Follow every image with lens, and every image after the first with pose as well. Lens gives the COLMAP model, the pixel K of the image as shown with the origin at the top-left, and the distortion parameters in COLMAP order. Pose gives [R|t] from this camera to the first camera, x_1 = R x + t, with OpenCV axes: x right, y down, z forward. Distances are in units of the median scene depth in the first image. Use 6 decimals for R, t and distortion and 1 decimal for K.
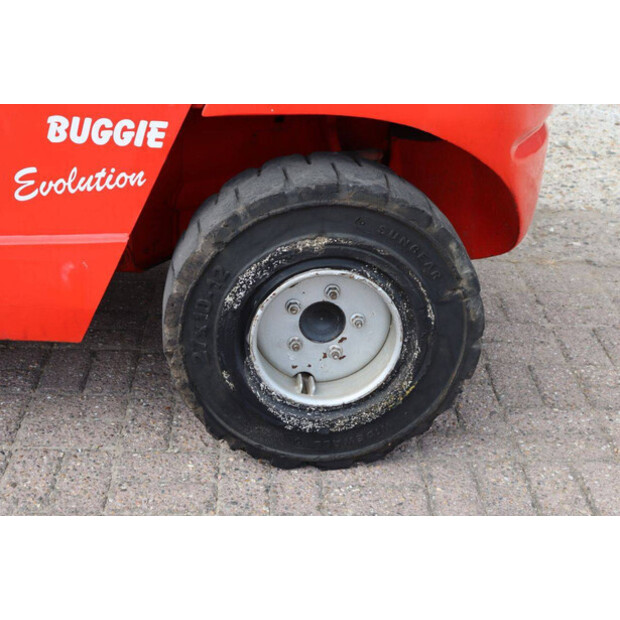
lens RADIAL K [[1073.1, 0, 314.1], [0, 1073.1, 309.7], [0, 0, 1]] dist [0.161920, 0.000000]
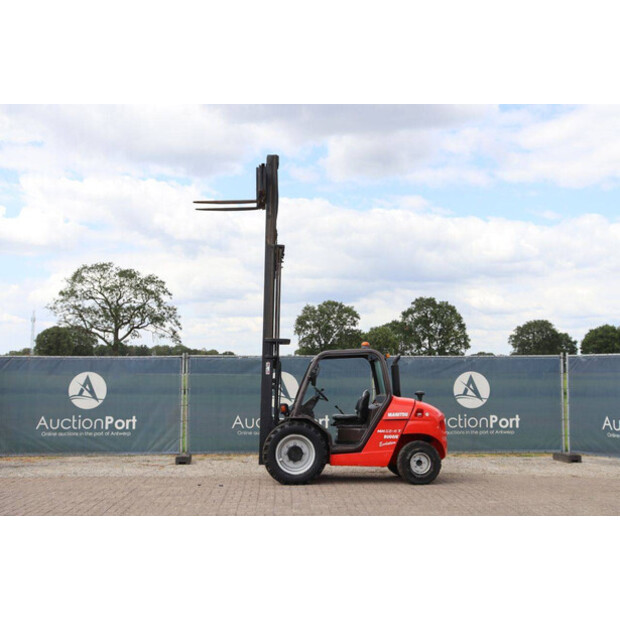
lens RADIAL K [[808.7, 0, 305.1], [0, 808.7, 309.0], [0, 0, 1]] dist [0.035328, 0.000000]
pose [[0.999042, -0.041192, 0.014800, -0.825048], [0.042780, 0.847419, -0.529198, 2.051523], [0.009257, 0.529324, 0.848369, -4.325847]]
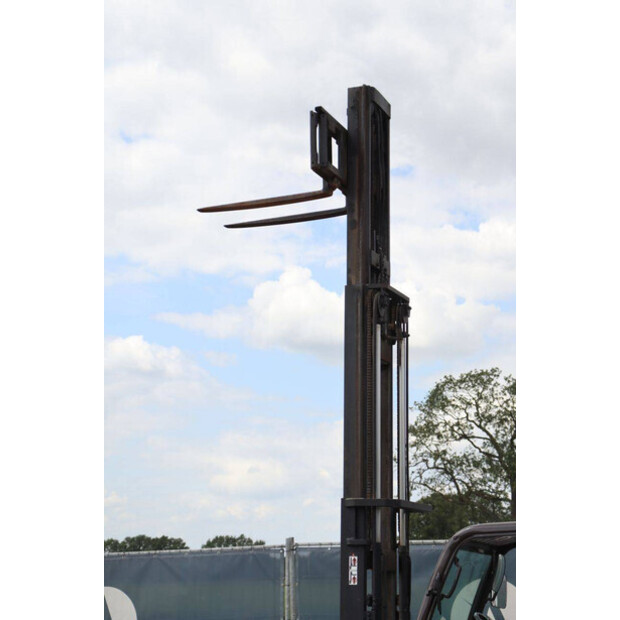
lens RADIAL K [[1495.4, 0, 309.7], [0, 1495.4, 313.0], [0, 0, 1]] dist [0.405501, 0.000000]
pose [[0.918066, -0.125438, -0.376059, 0.704950], [-0.131725, 0.798195, -0.587821, 1.459792], [0.373903, 0.589195, 0.716272, -3.045225]]
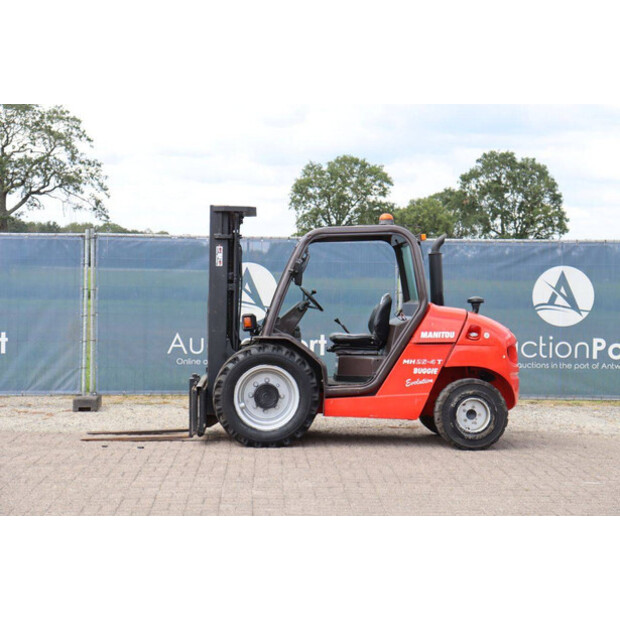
lens RADIAL K [[1256.7, 0, 312.0], [0, 1256.7, 307.3], [0, 0, 1]] dist [0.311431, 0.000000]
pose [[0.999473, -0.029349, 0.013849, -0.722890], [0.032451, 0.900196, -0.434275, 1.898232], [0.000278, 0.434495, 0.900674, -3.969934]]
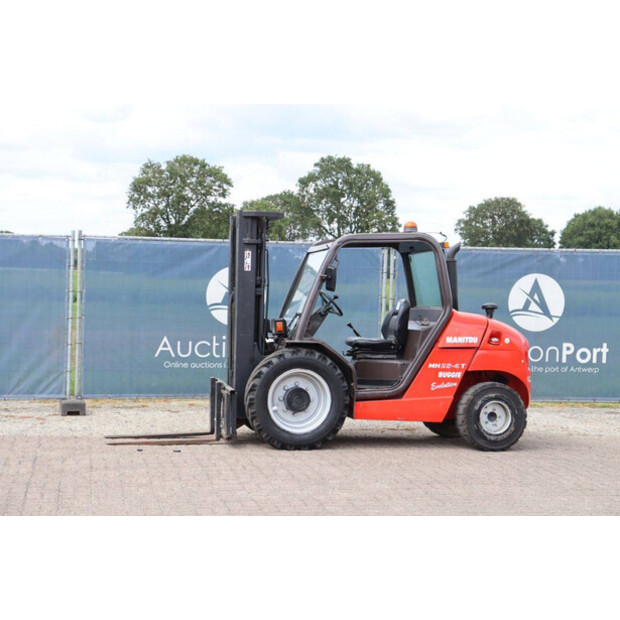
lens RADIAL K [[1256.7, 0, 317.2], [0, 1256.7, 294.9], [0, 0, 1]] dist [0.311431, 0.000000]
pose [[0.986400, -0.019802, 0.163166, -1.637812], [0.089830, 0.896288, -0.434280, 1.869356], [-0.137644, 0.443031, 0.885877, -4.007283]]
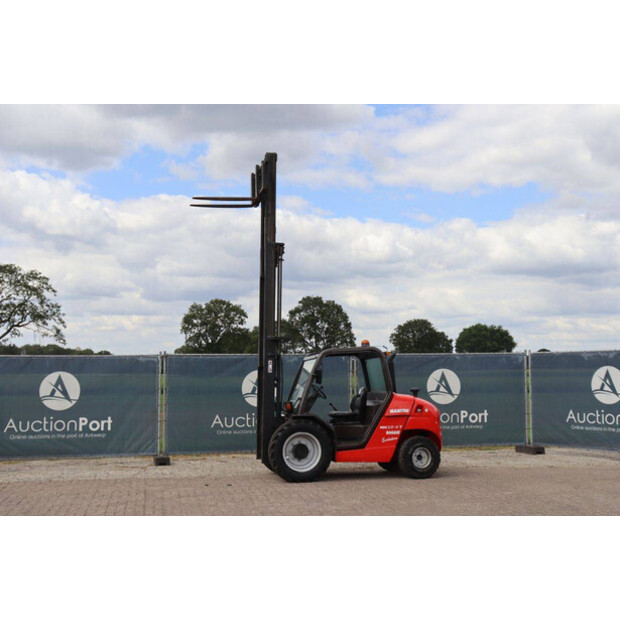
lens RADIAL K [[808.7, 0, 307.1], [0, 808.7, 305.8], [0, 0, 1]] dist [0.035328, 0.000000]
pose [[0.984267, -0.035180, 0.173147, -1.744059], [0.121420, 0.846591, -0.518209, 1.989583], [-0.128354, 0.531079, 0.837544, -4.282188]]
